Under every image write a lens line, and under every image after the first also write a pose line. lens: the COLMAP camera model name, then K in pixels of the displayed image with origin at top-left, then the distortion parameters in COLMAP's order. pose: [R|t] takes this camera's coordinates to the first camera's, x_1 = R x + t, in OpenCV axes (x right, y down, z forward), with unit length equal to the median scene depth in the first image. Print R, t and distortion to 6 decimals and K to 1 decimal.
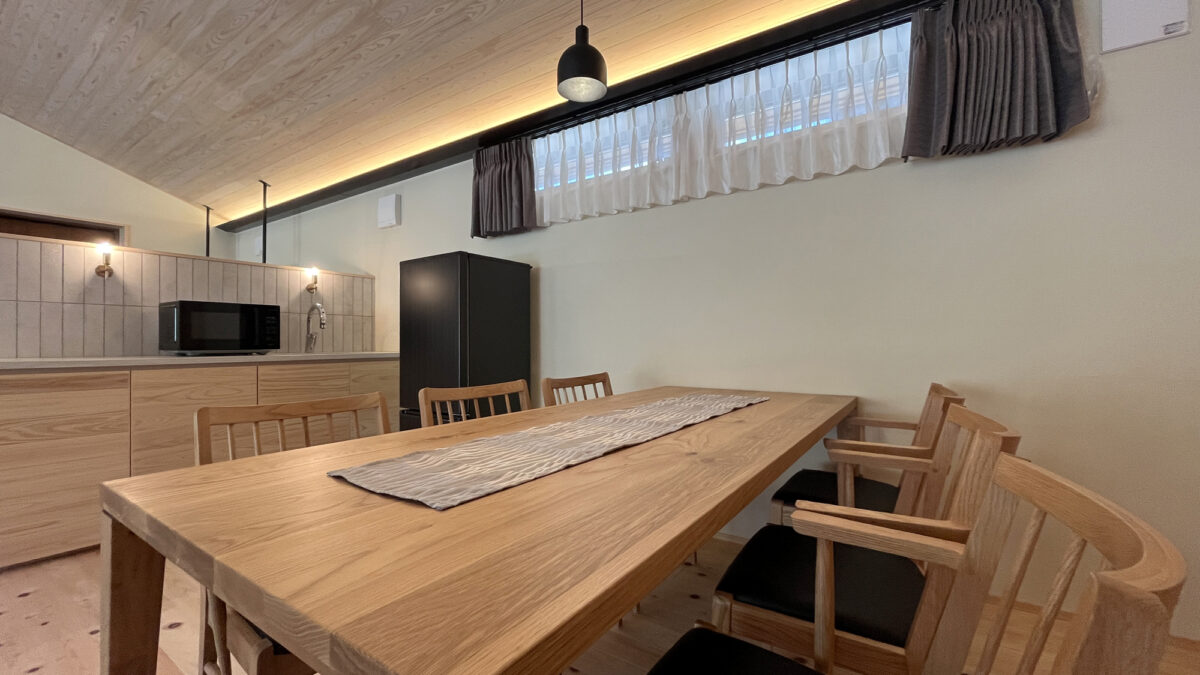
lens RADIAL K [[490.2, 0, 597.8], [0, 490.2, 338.8], [0, 0, 1]] dist [-0.000624, -0.000463]
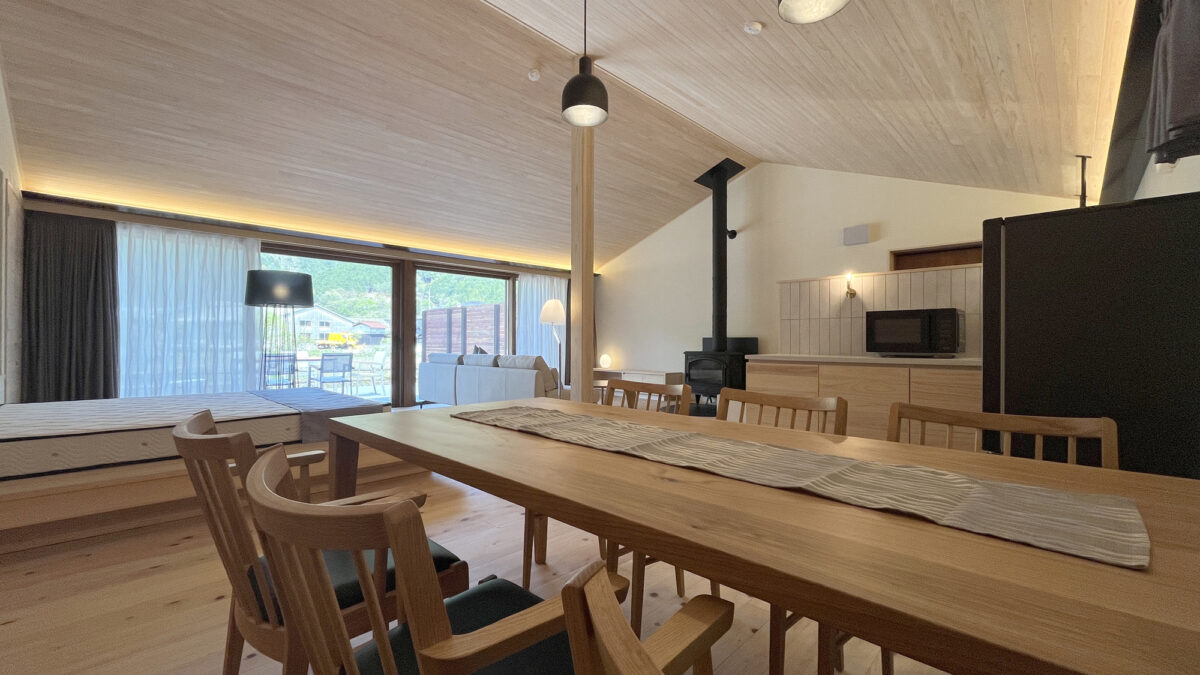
lens RADIAL K [[490.2, 0, 597.2], [0, 490.2, 340.8], [0, 0, 1]] dist [-0.000624, -0.000463]
pose [[-0.167594, -0.001473, -0.985855, 0.477786], [0.003213, 0.999993, -0.002040, -0.003805], [0.985851, -0.003510, -0.167588, 0.522418]]
